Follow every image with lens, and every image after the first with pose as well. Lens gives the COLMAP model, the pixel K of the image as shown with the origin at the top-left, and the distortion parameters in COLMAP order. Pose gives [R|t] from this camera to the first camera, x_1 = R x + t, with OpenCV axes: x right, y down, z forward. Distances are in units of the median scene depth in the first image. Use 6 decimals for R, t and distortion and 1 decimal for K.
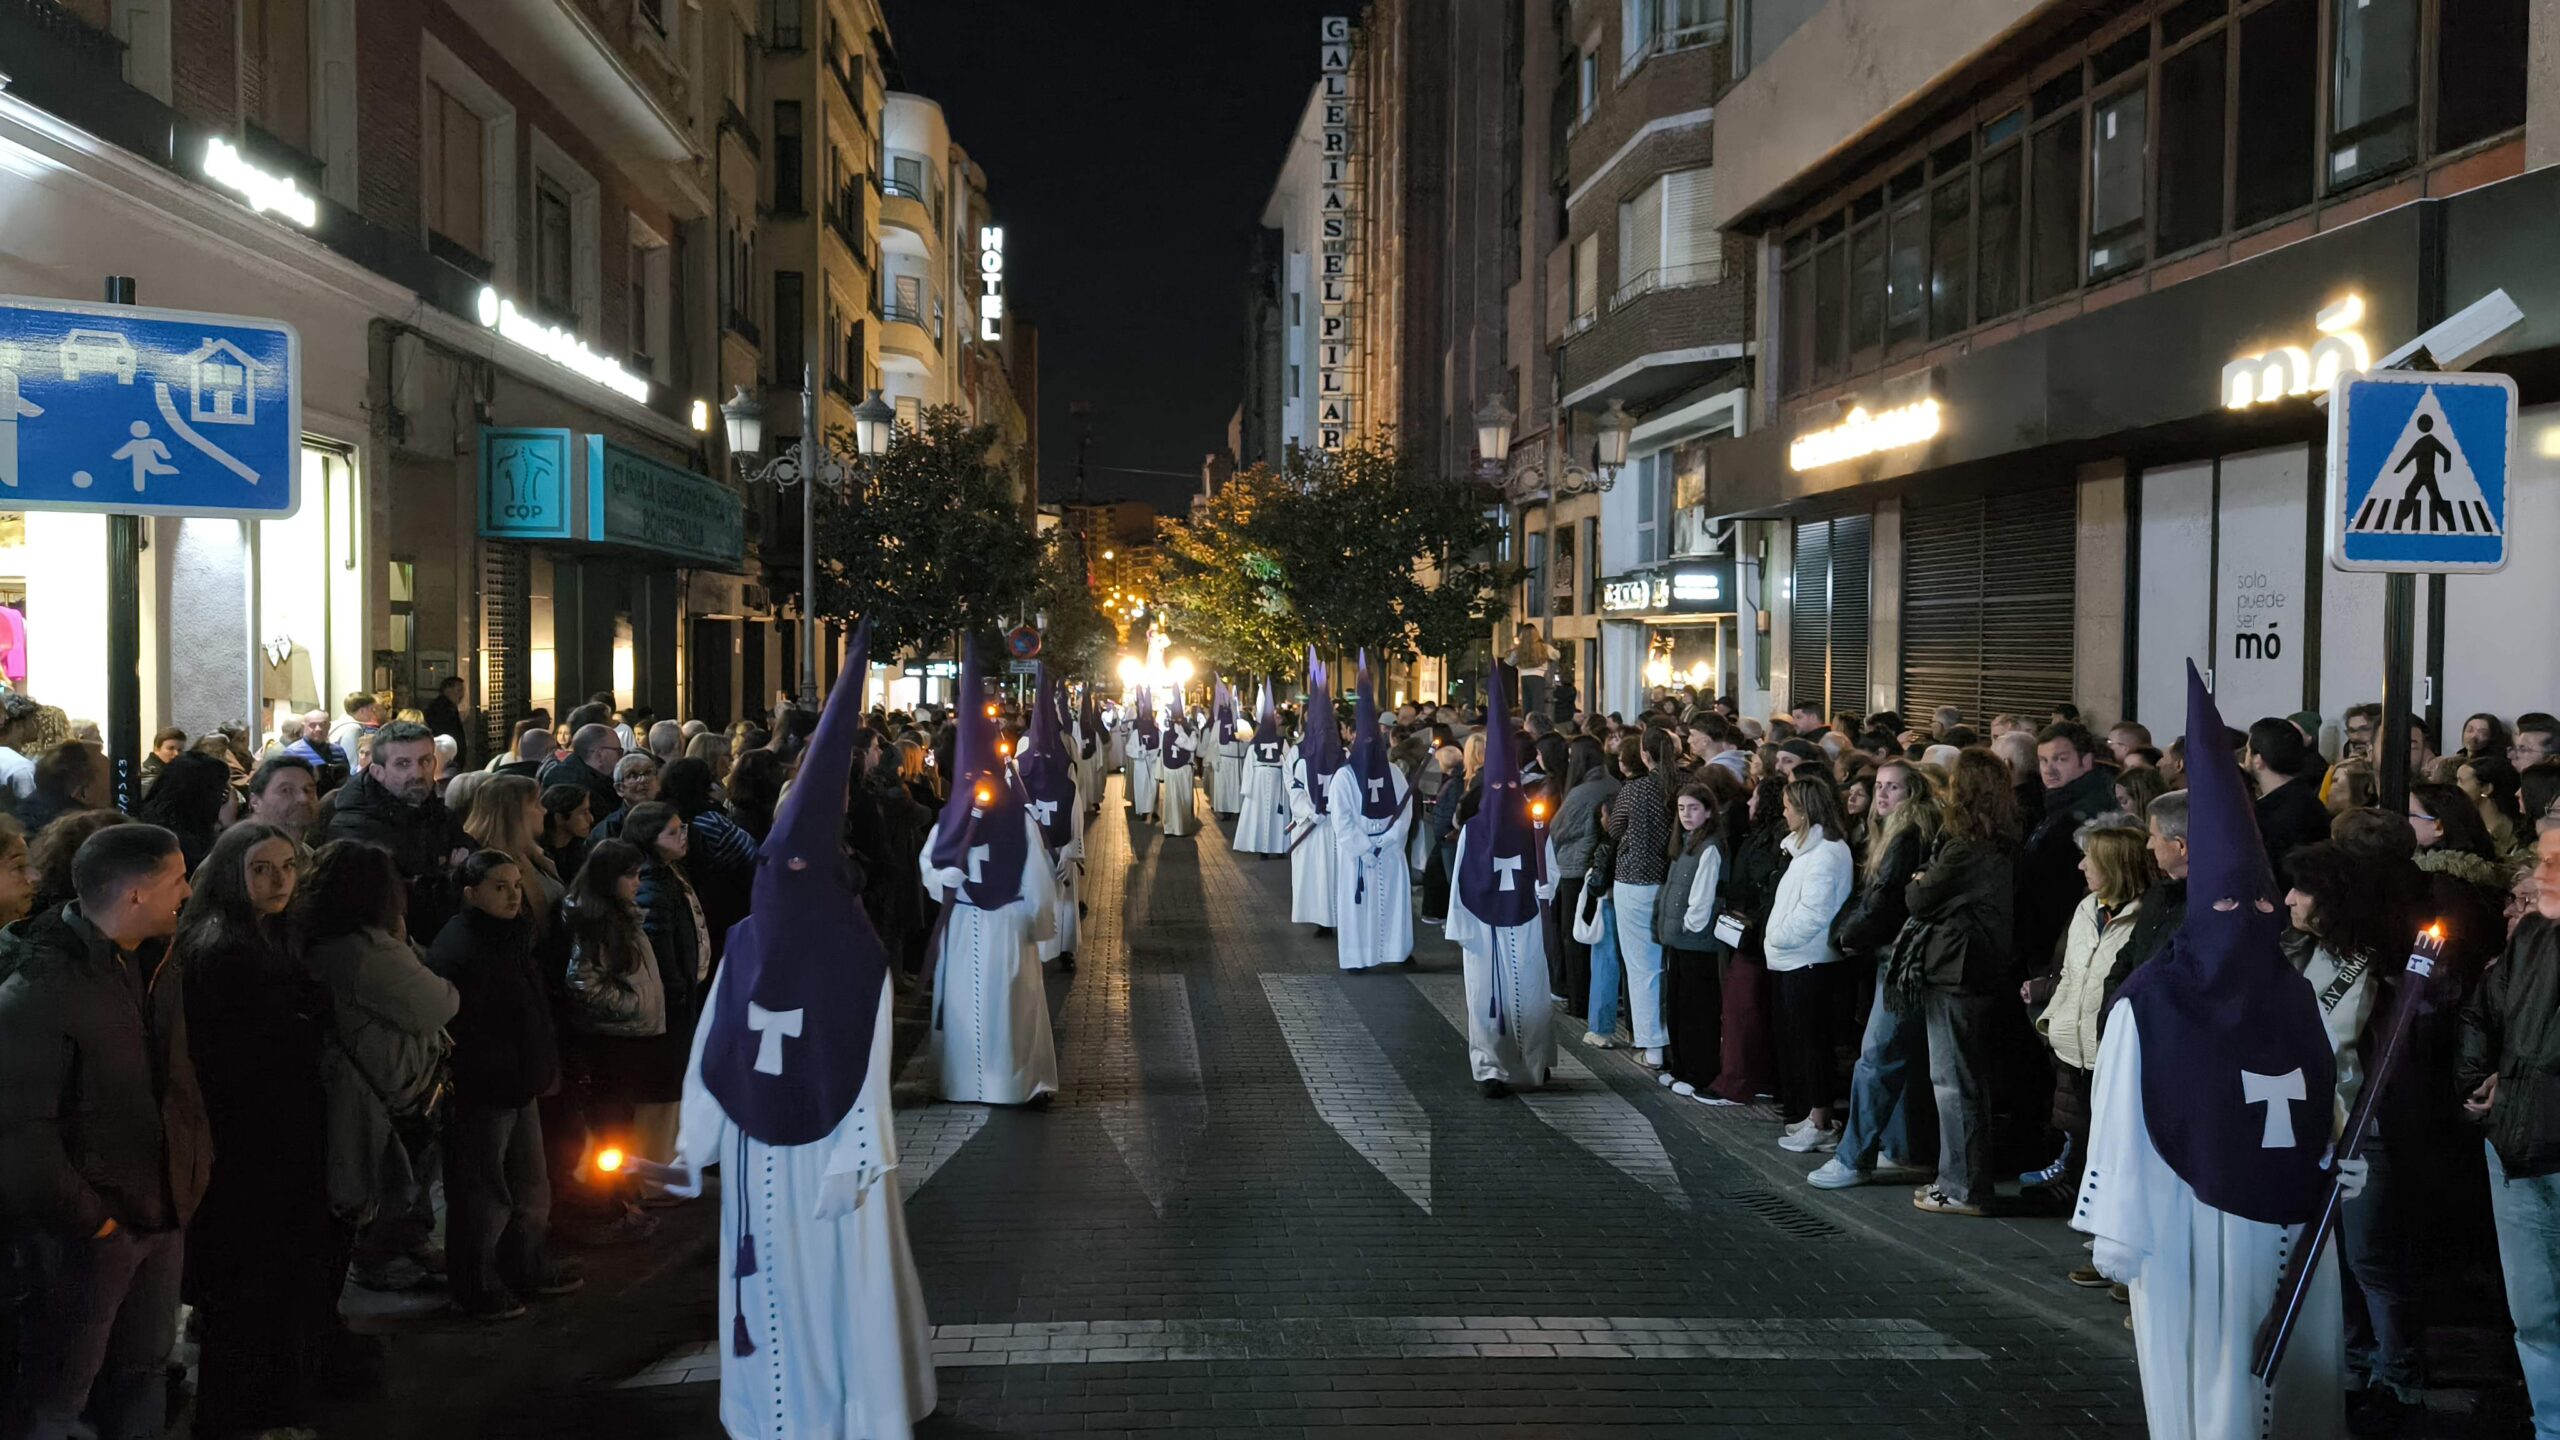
lens RADIAL K [[1782.1, 0, 1233.8], [0, 1782.1, 704.4], [0, 0, 1]] dist [0.002106, 0.001144]
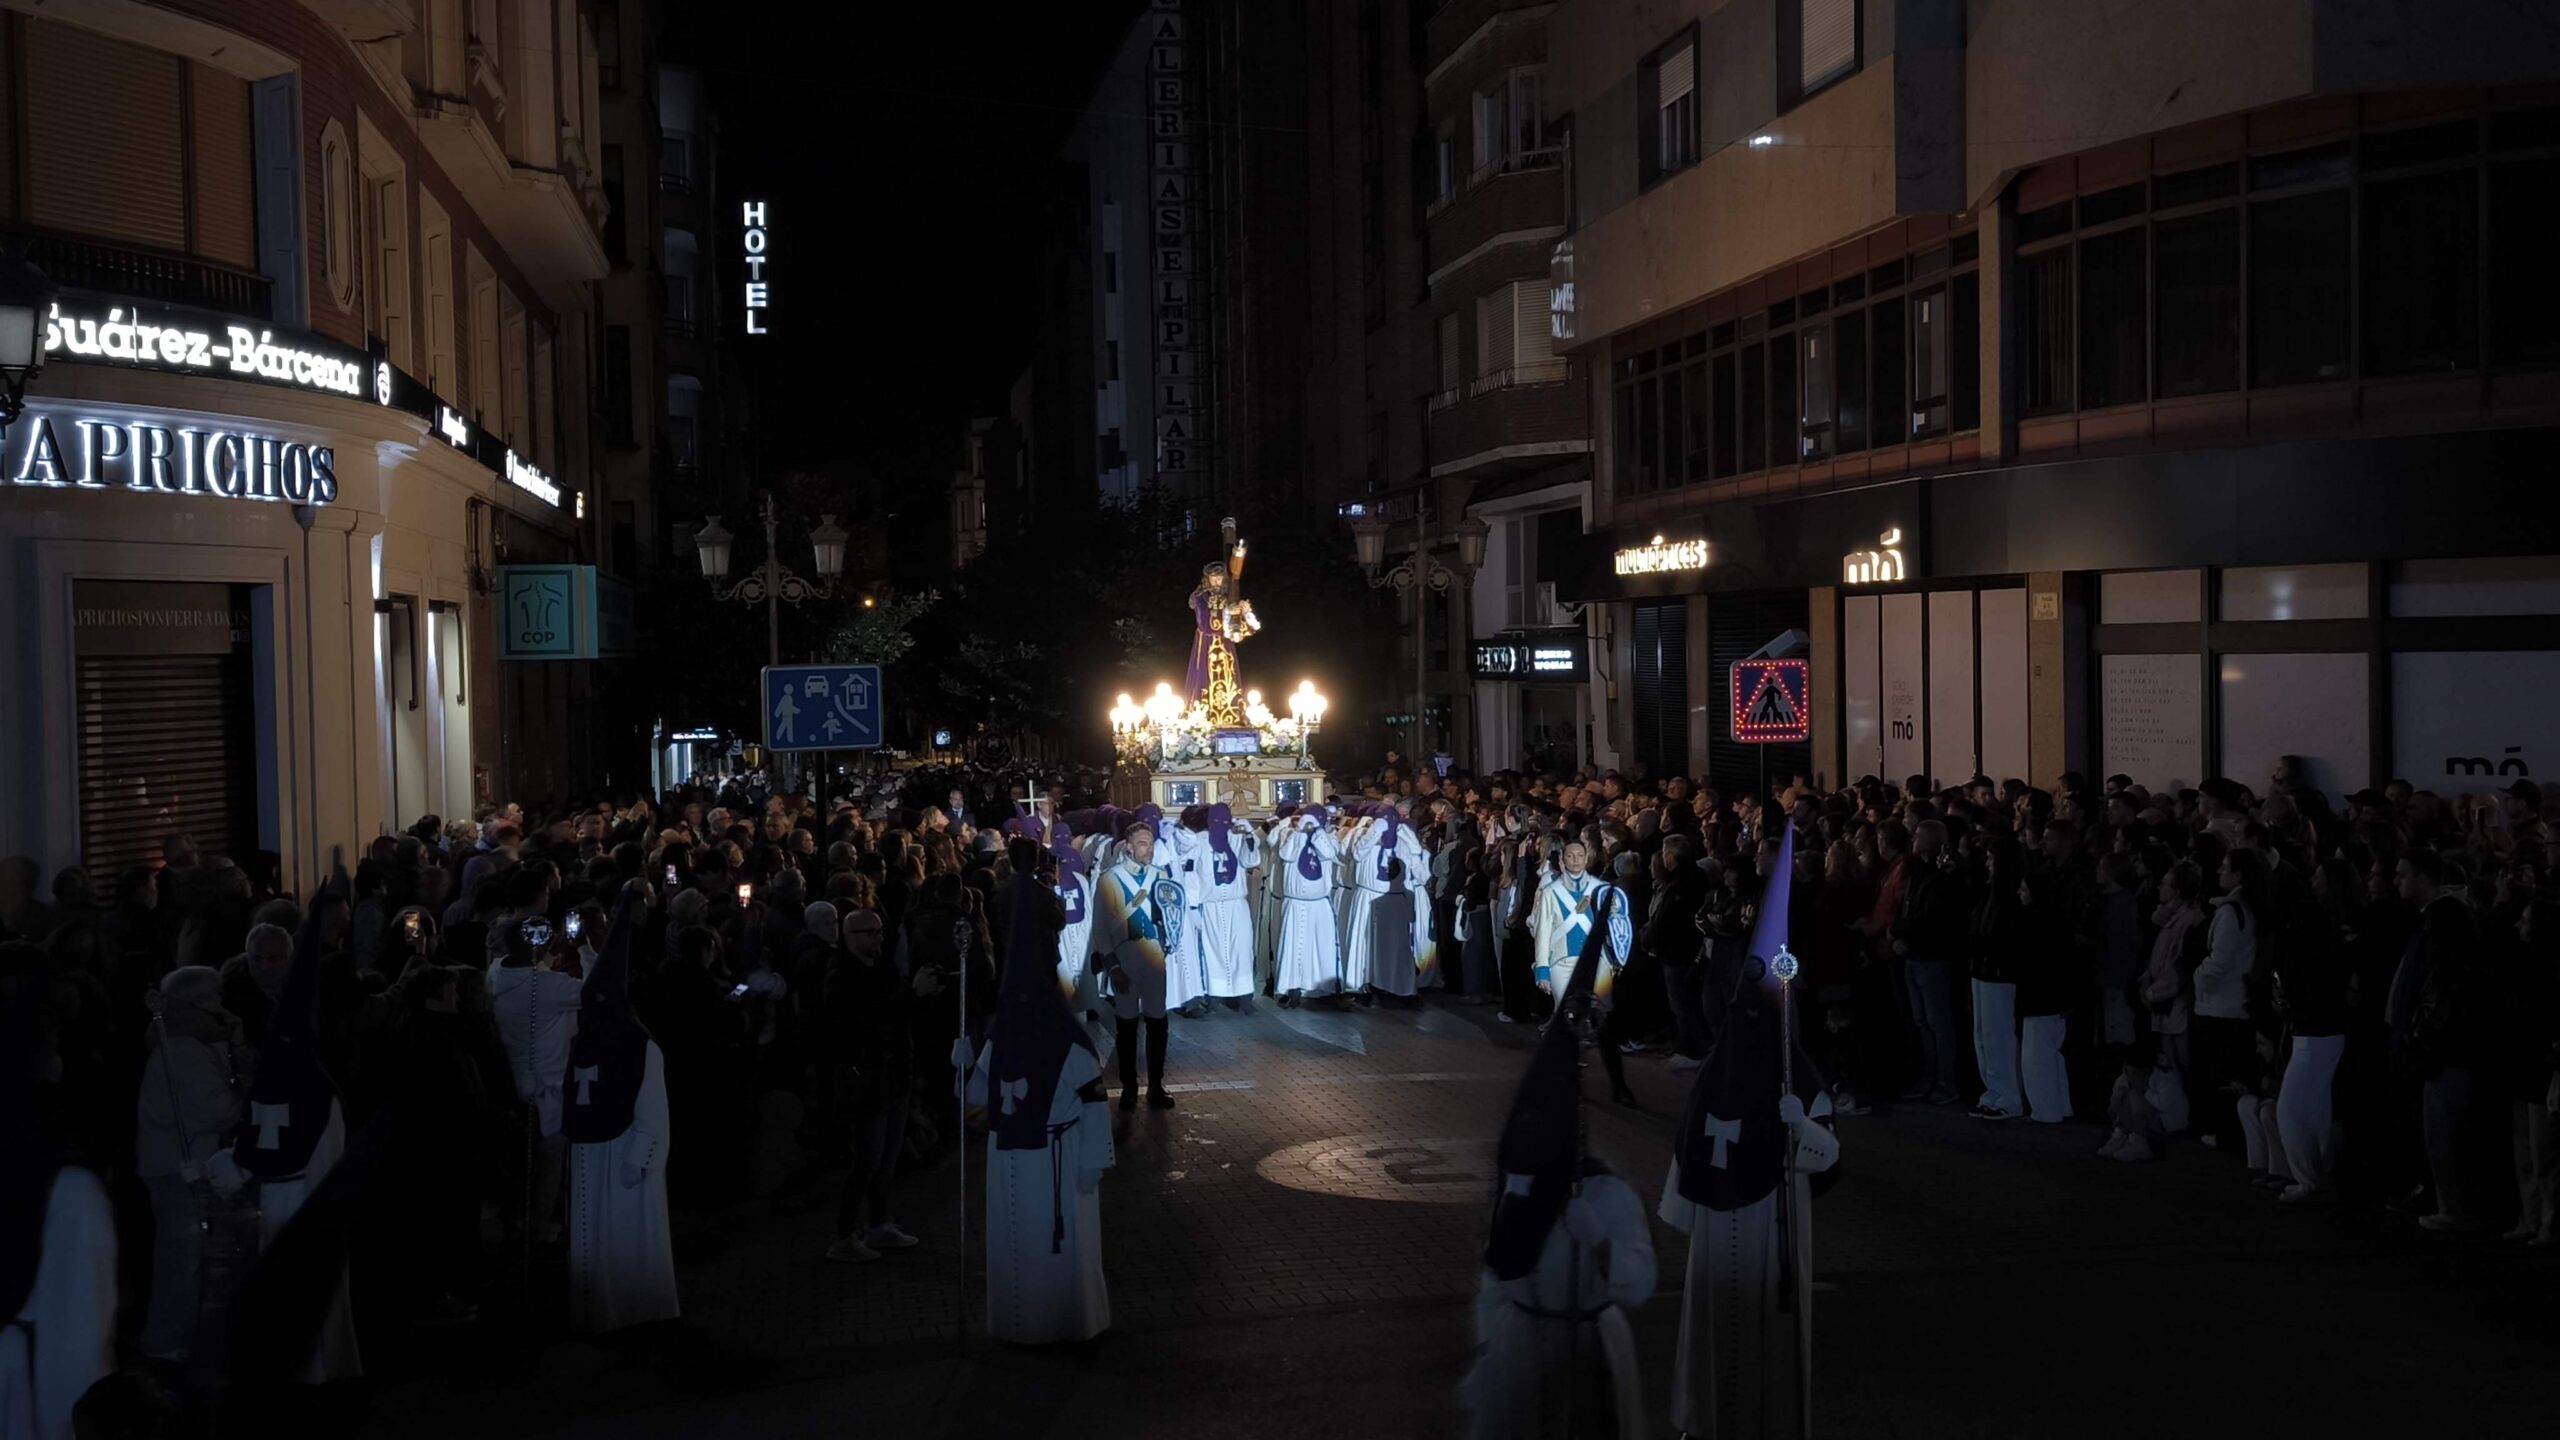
lens RADIAL K [[2515.5, 0, 1280.0], [0, 2515.5, 720.0], [0, 0, 1]] dist [0.001706, -0.007937]
pose [[0.993104, -0.029719, 0.113410, -0.084778], [0.030707, 0.999504, -0.006967, -0.022534], [-0.113146, 0.010401, 0.993524, -0.516948]]
